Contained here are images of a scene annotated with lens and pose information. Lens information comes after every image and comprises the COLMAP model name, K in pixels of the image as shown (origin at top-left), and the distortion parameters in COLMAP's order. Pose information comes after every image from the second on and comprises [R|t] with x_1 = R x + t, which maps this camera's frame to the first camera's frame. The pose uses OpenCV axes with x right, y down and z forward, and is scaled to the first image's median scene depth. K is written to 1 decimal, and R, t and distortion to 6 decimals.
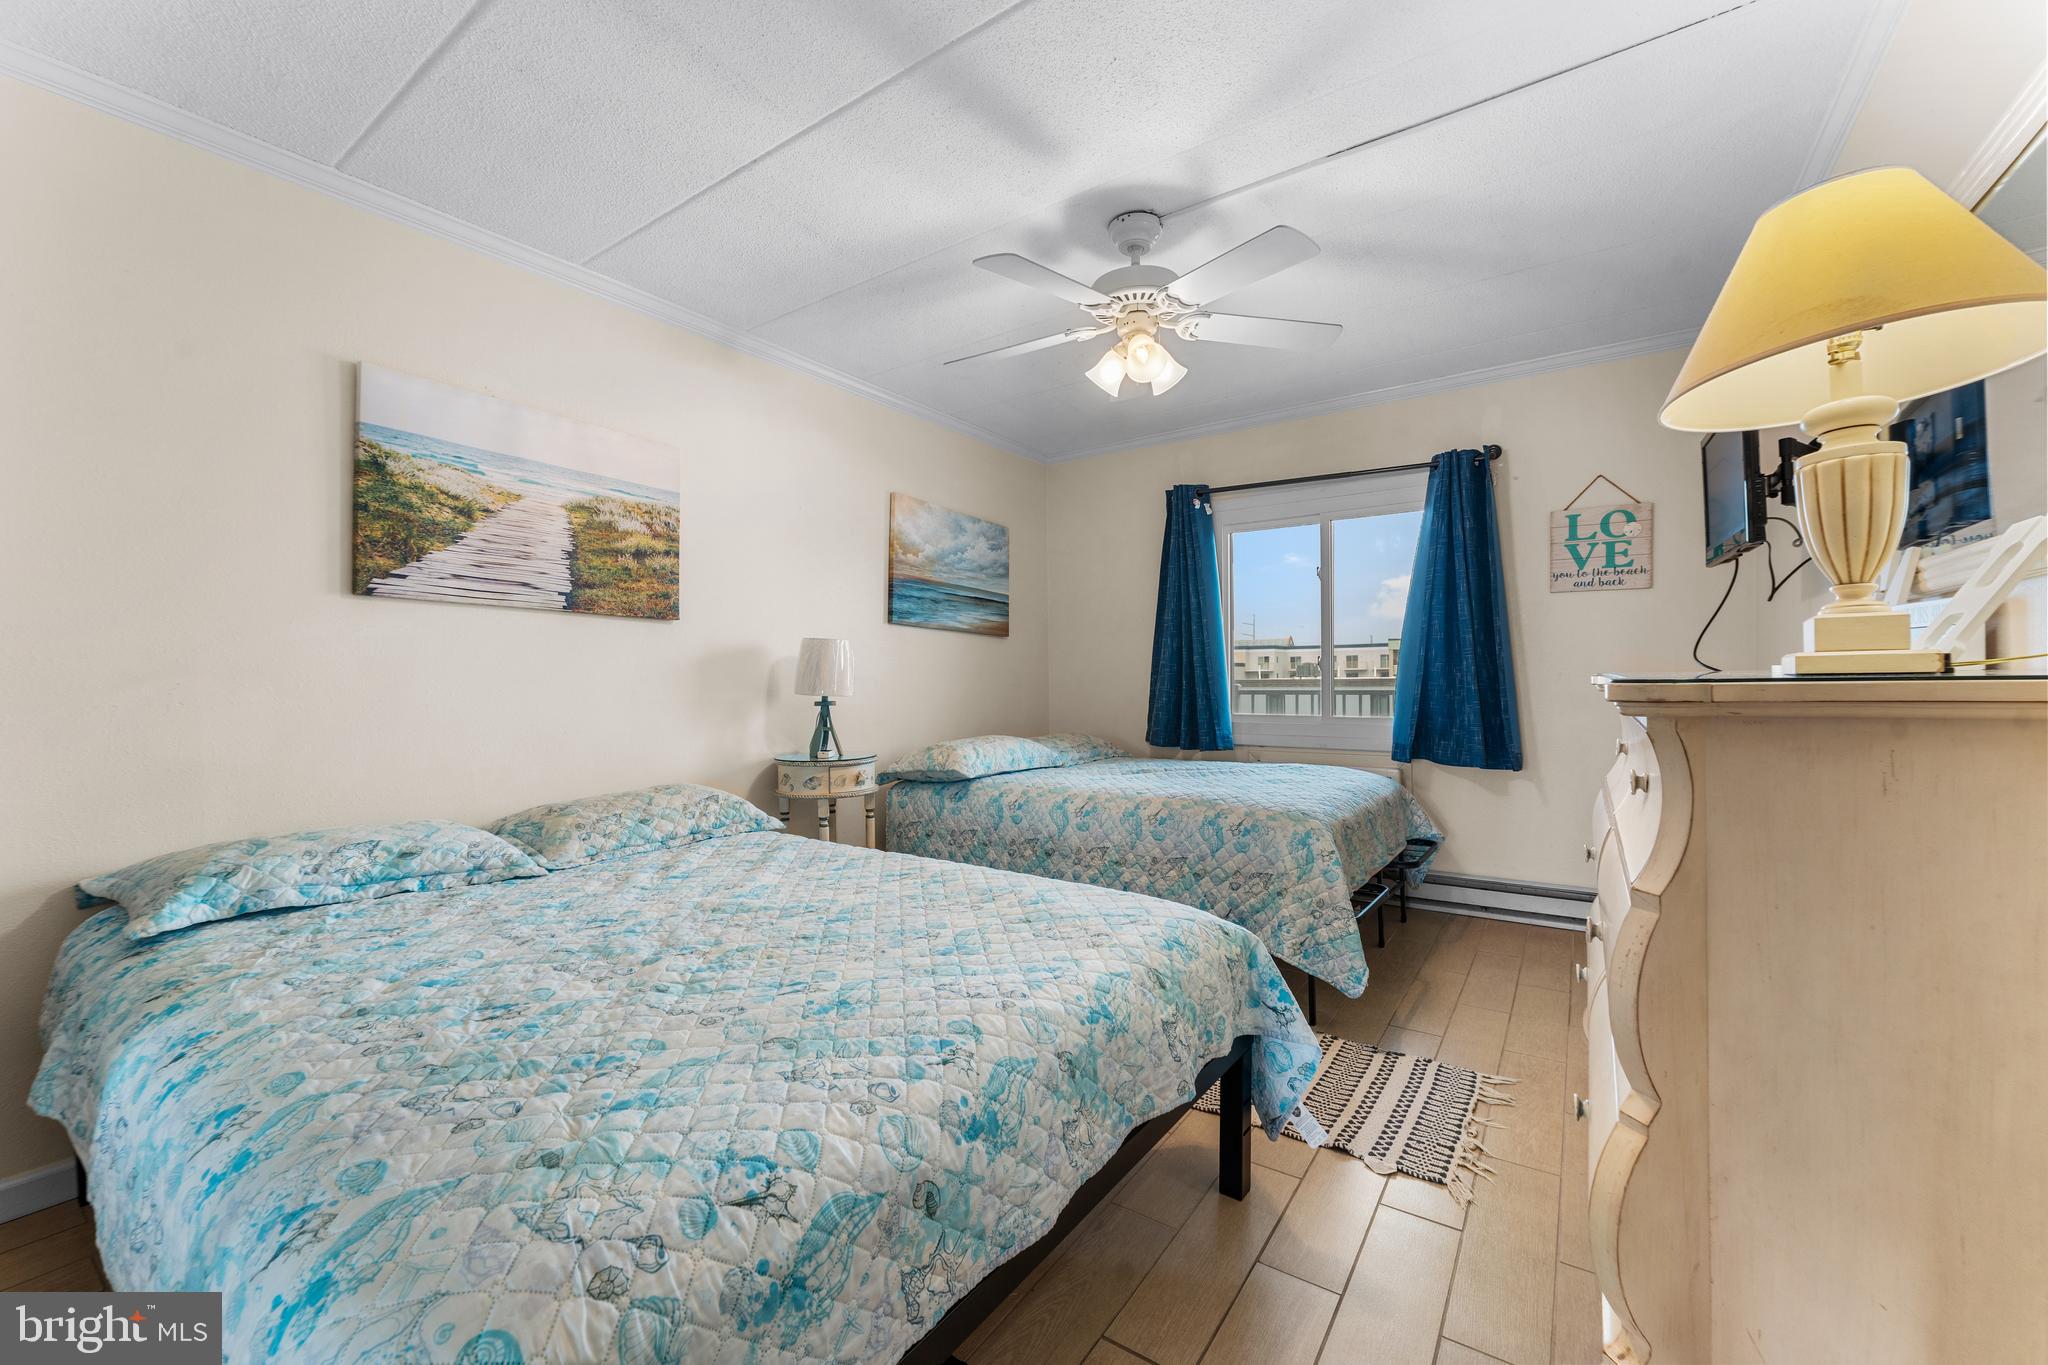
lens RADIAL K [[821.7, 0, 1022.3], [0, 821.7, 671.5], [0, 0, 1]] dist [-0.000784, -0.000017]
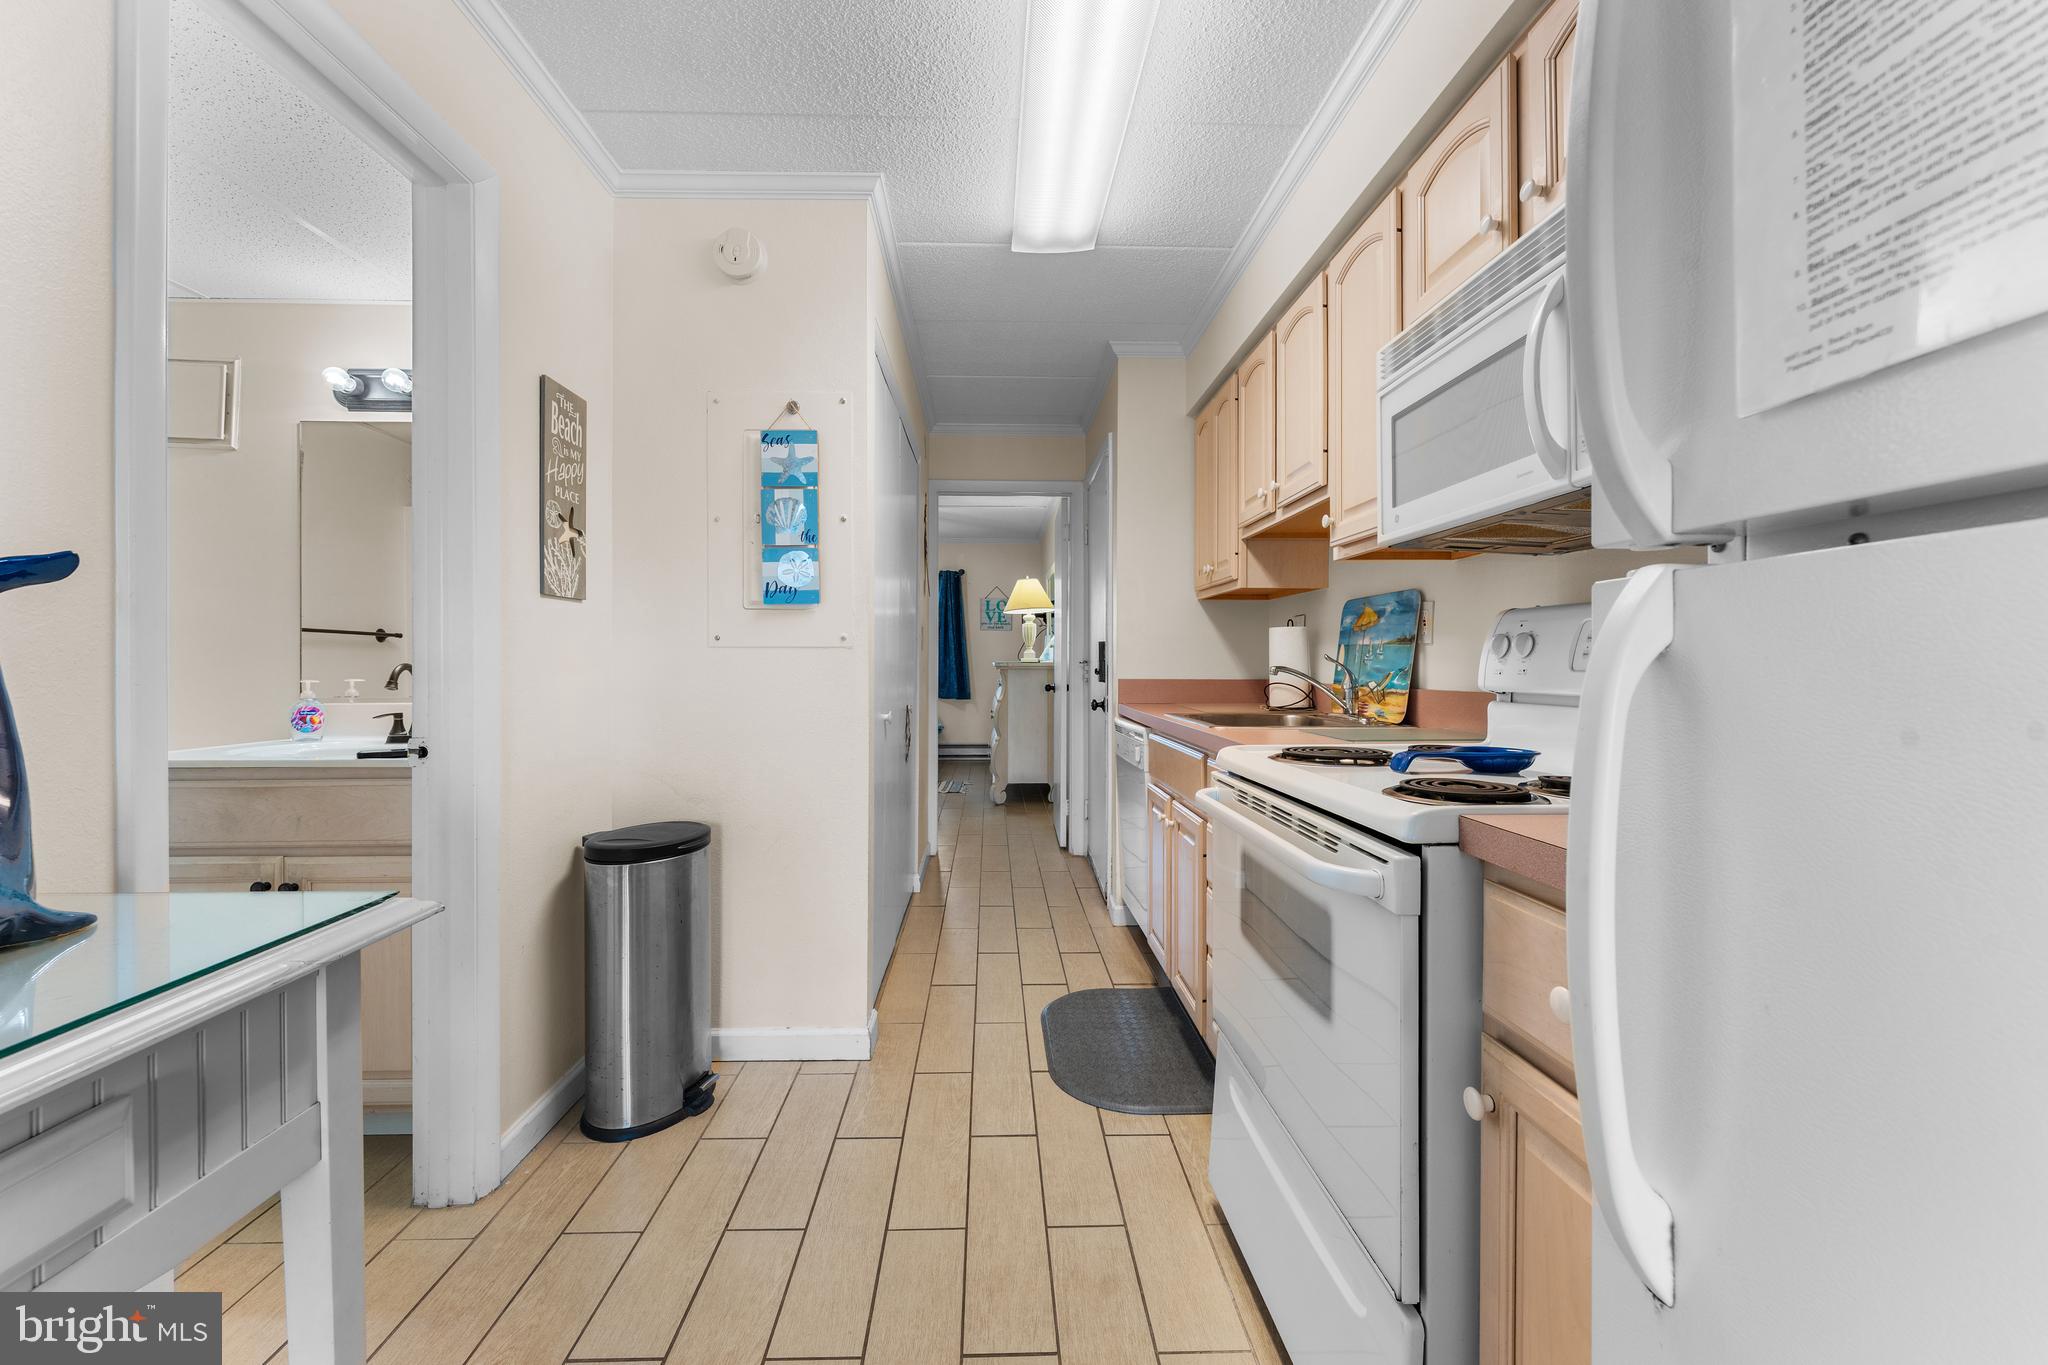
lens RADIAL K [[841.0, 0, 1010.3], [0, 841.0, 661.6], [0, 0, 1]] dist [-0.003213, -0.000513]
pose [[0.811974, 0.001073, 0.583693, -0.832762], [-0.004414, 0.999981, 0.004302, -0.008864], [-0.583677, -0.006069, 0.811963, -1.211477]]
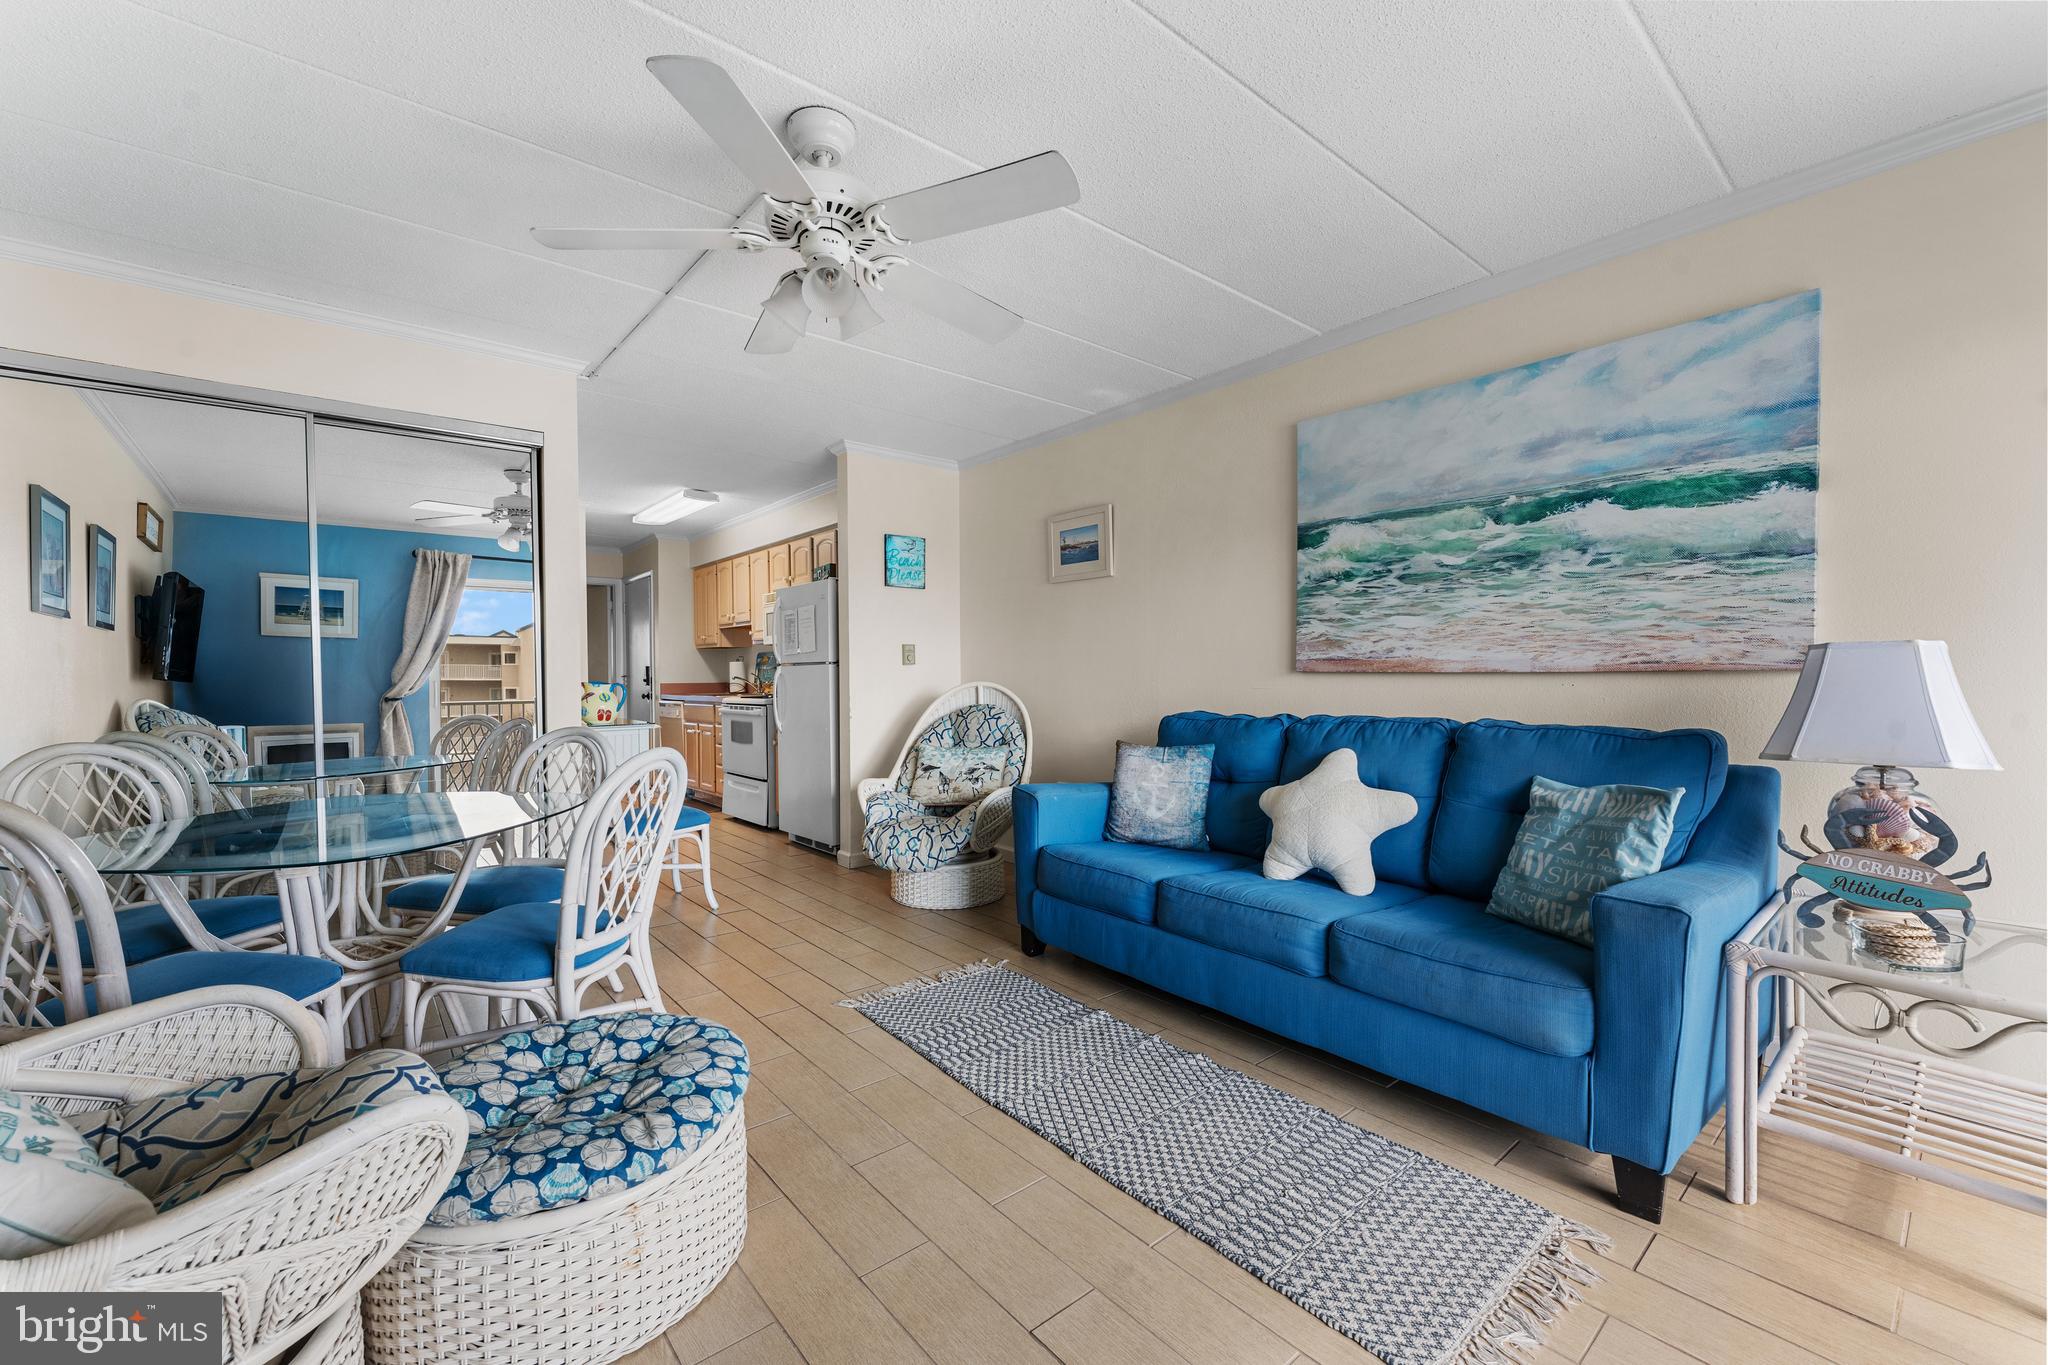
lens RADIAL K [[826.1, 0, 1021.9], [0, 826.1, 677.2], [0, 0, 1]] dist [-0.000597, -0.001220]
pose [[0.268261, -0.004966, 0.963333, -1.992704], [-0.000547, 0.999986, 0.005308, -0.013034], [-0.963346, -0.001951, 0.268255, -1.985861]]
